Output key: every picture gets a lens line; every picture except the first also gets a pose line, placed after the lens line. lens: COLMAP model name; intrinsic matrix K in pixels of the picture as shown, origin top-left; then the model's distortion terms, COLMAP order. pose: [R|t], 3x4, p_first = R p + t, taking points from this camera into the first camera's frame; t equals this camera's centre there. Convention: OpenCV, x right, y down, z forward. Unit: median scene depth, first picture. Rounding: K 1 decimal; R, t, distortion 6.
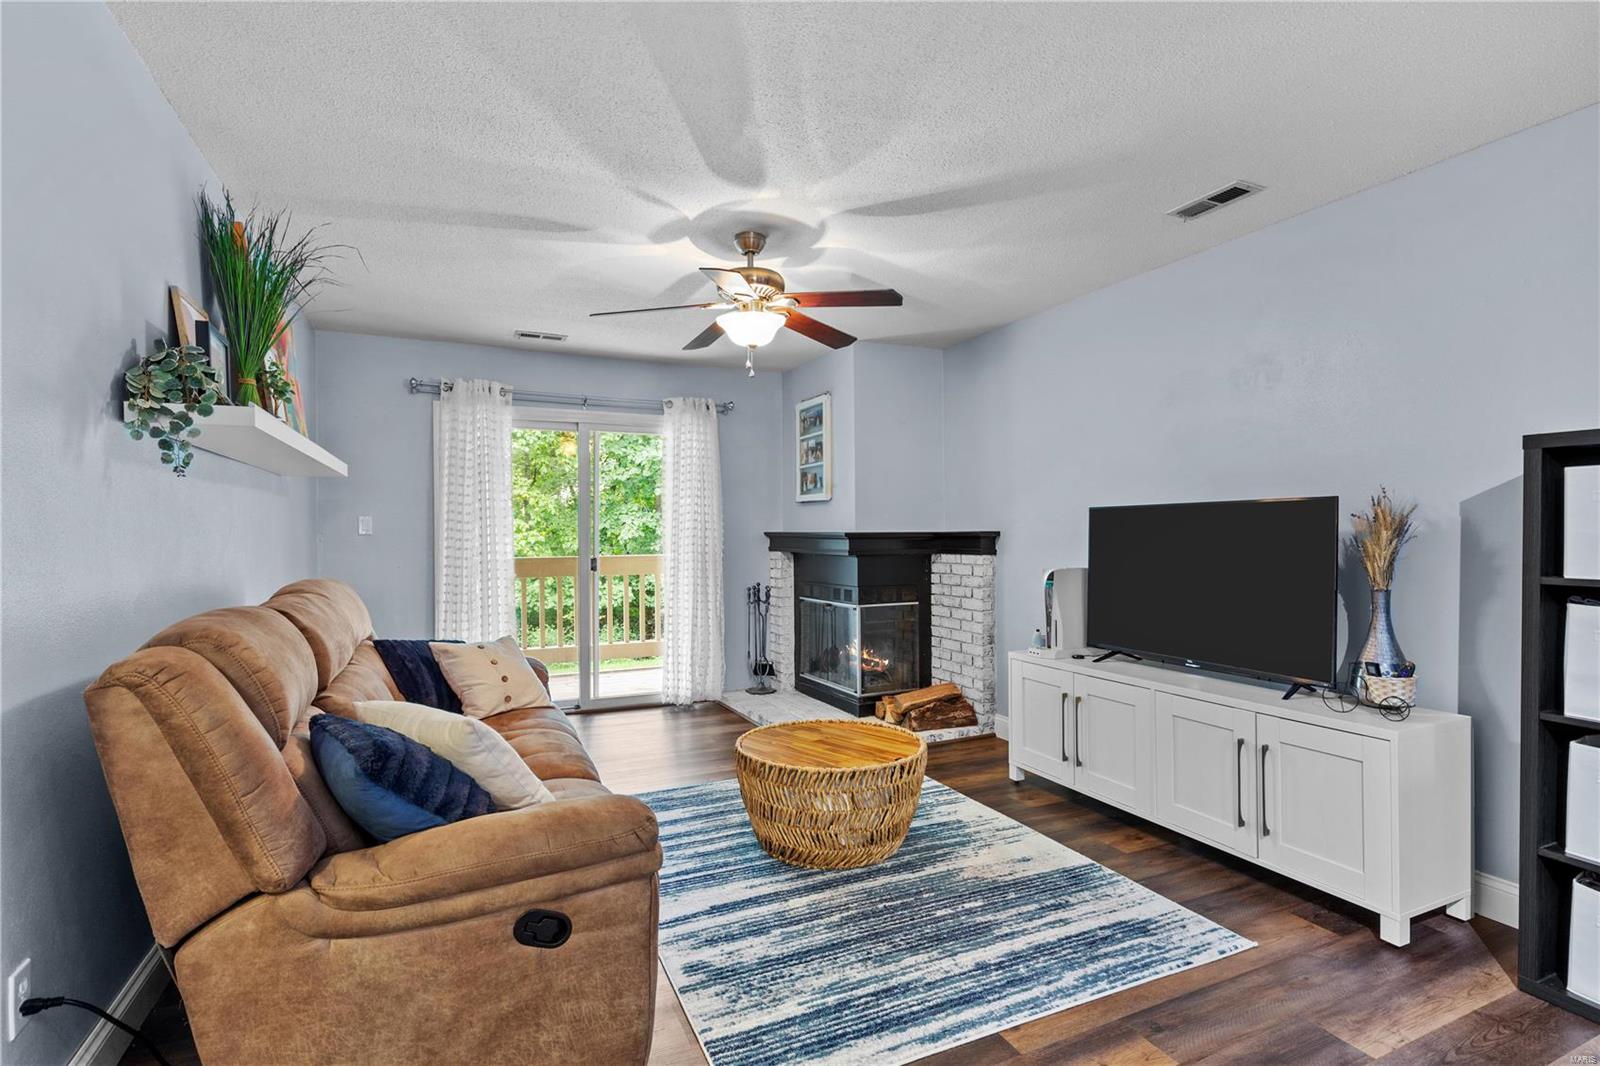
lens RADIAL K [[732.6, 0, 808.8], [0, 732.6, 536.6], [0, 0, 1]] dist [0.000471, 0.000711]
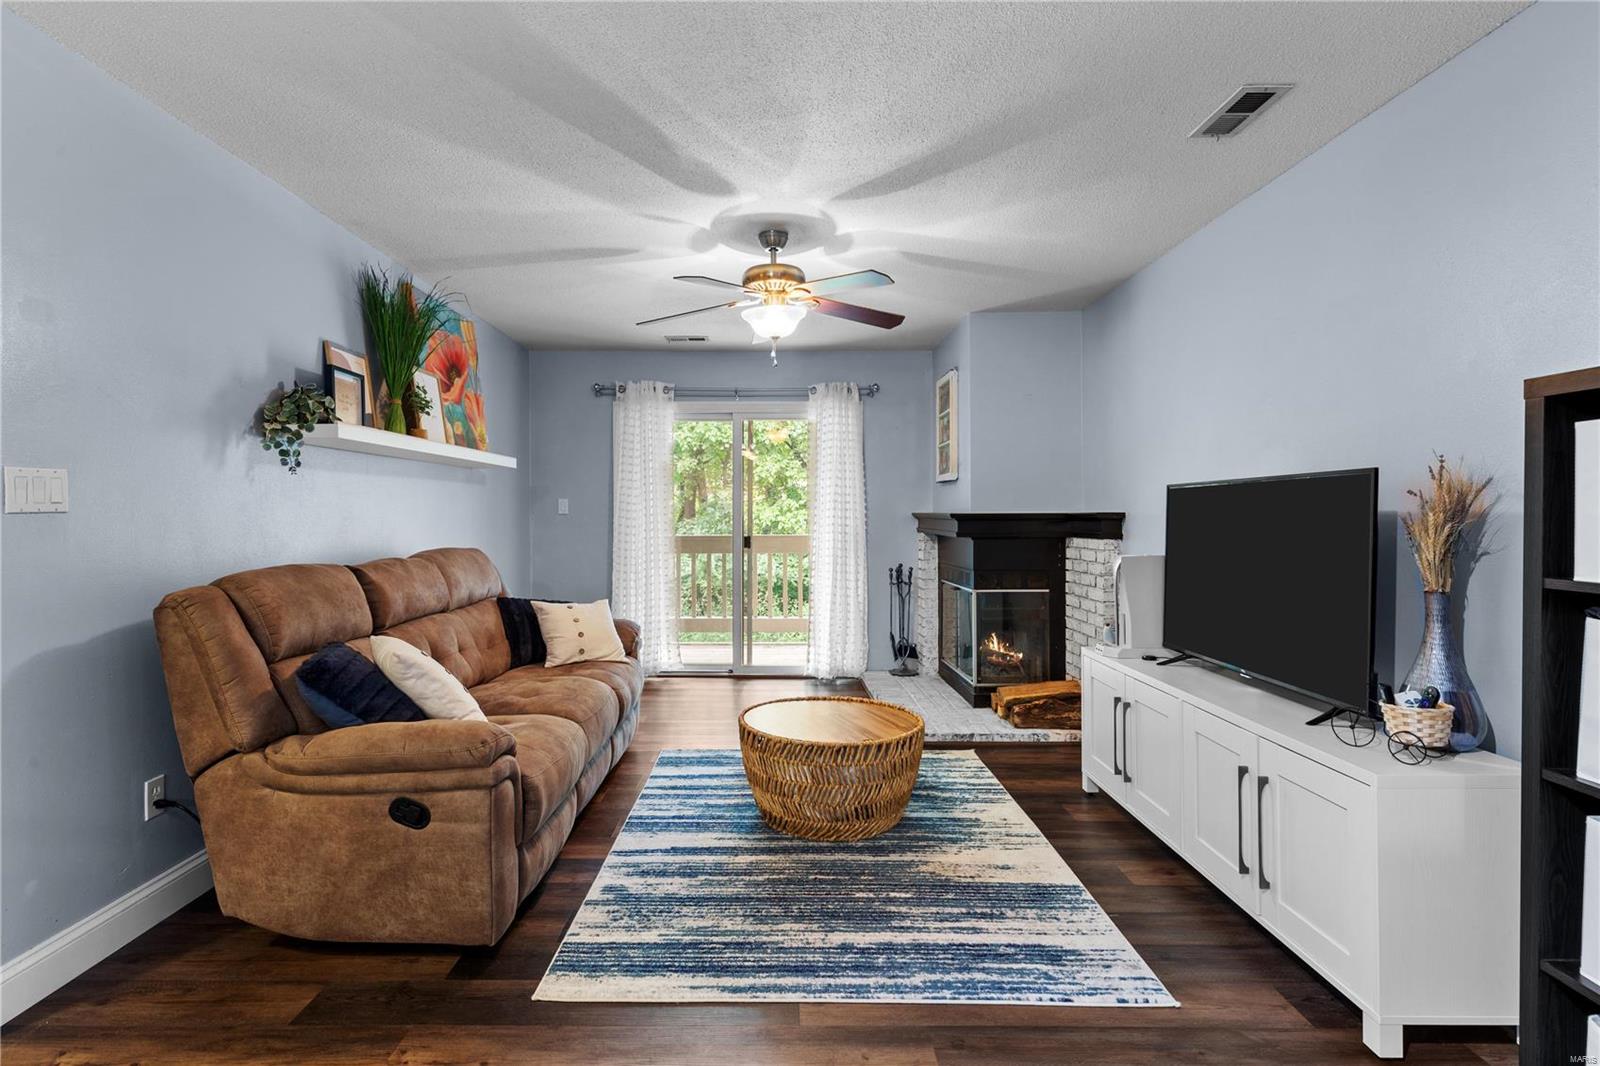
lens RADIAL K [[749.3, 0, 796.8], [0, 749.3, 516.4], [0, 0, 1]] dist [0.005165, -0.000207]
pose [[0.912708, 0.004208, -0.408590, 0.502911], [-0.004713, 0.999989, -0.000230, -0.001336], [0.408584, 0.002135, 0.912718, 0.030171]]
